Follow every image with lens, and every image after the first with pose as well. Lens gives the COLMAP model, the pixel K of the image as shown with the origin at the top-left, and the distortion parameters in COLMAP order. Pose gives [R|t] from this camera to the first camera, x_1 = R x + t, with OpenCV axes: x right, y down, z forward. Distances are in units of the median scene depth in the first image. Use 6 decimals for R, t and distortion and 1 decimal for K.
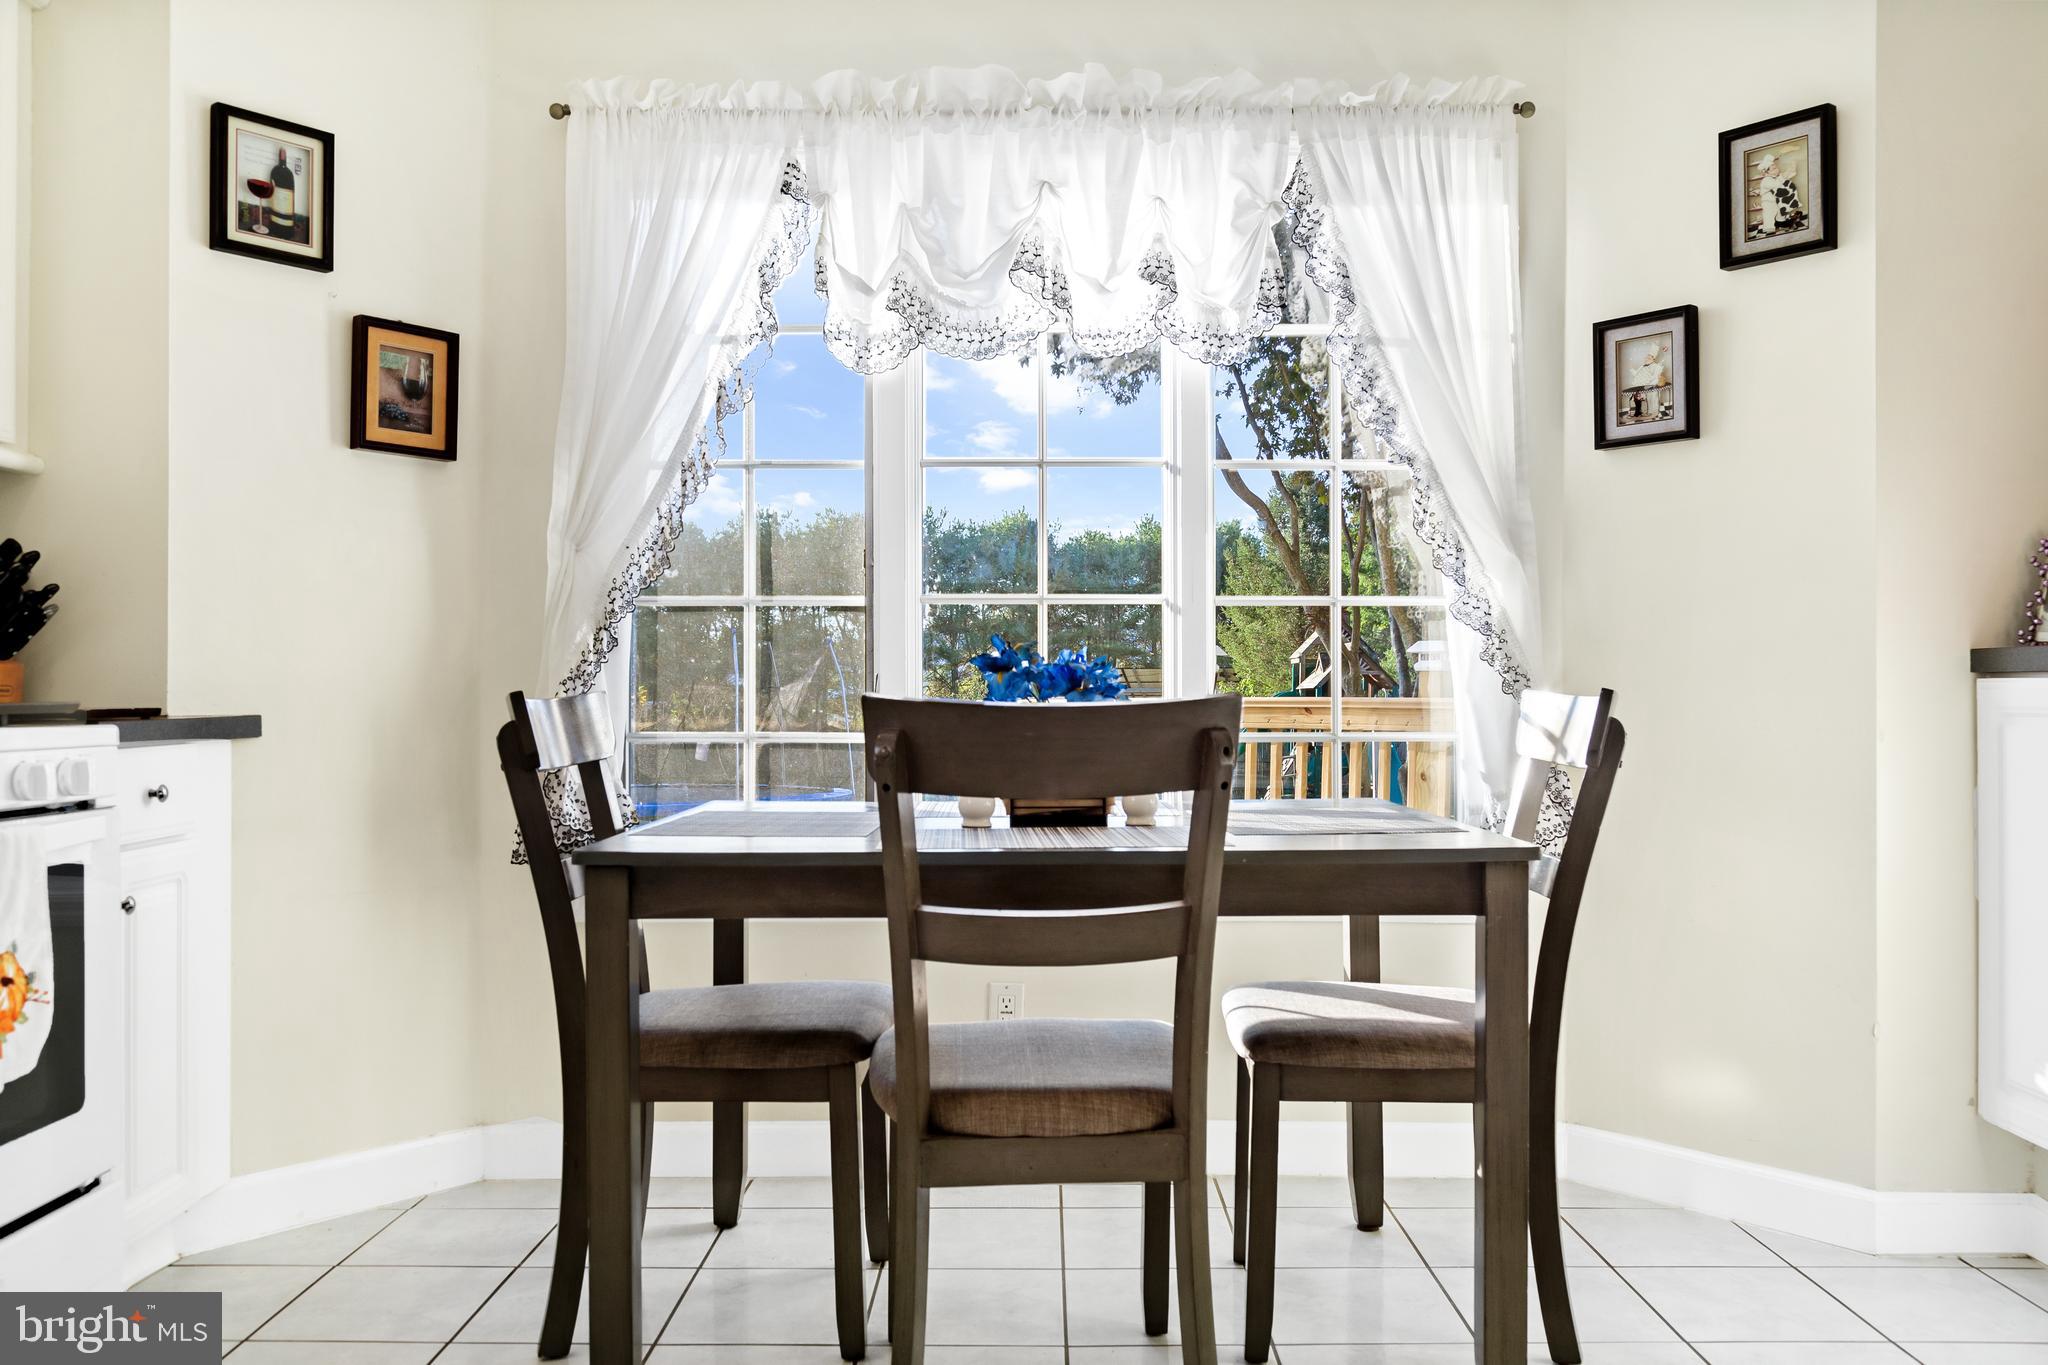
lens RADIAL K [[1536.0, 0, 1024.0], [0, 1536.0, 682.5], [0, 0, 1]] dist [-0.008727, 0.002539]
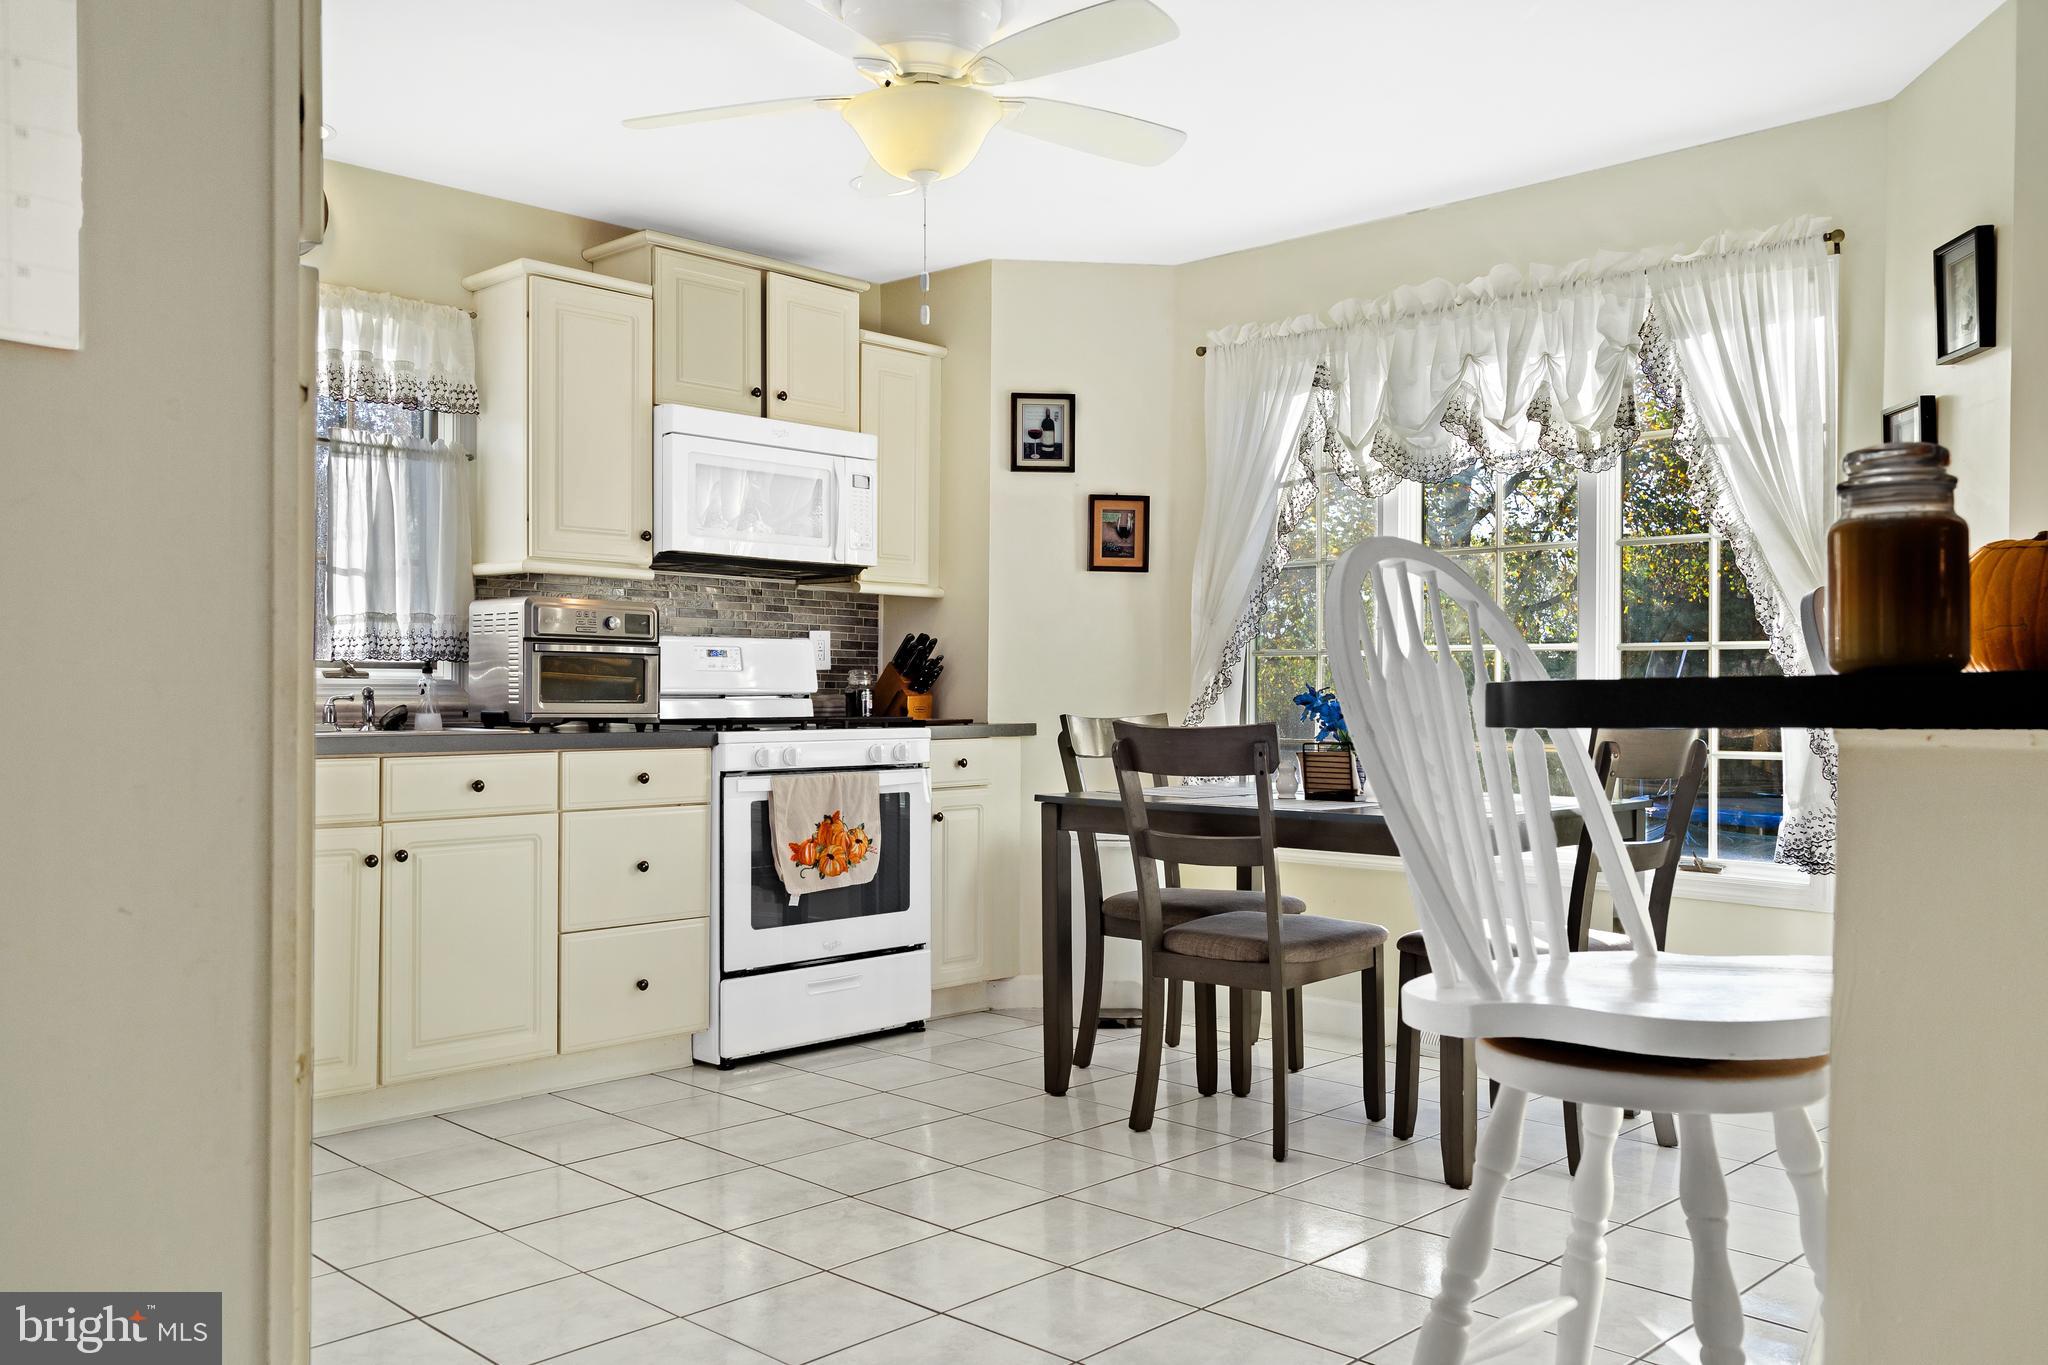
lens RADIAL K [[1635.9, 0, 1063.2], [0, 1635.9, 684.2], [0, 0, 1]] dist [-0.002725, -0.000414]
pose [[0.727223, -0.000197, -0.686401, 0.786141], [0.000555, 1.000000, 0.000301, -0.023863], [0.686401, -0.000600, 0.727223, -0.356743]]
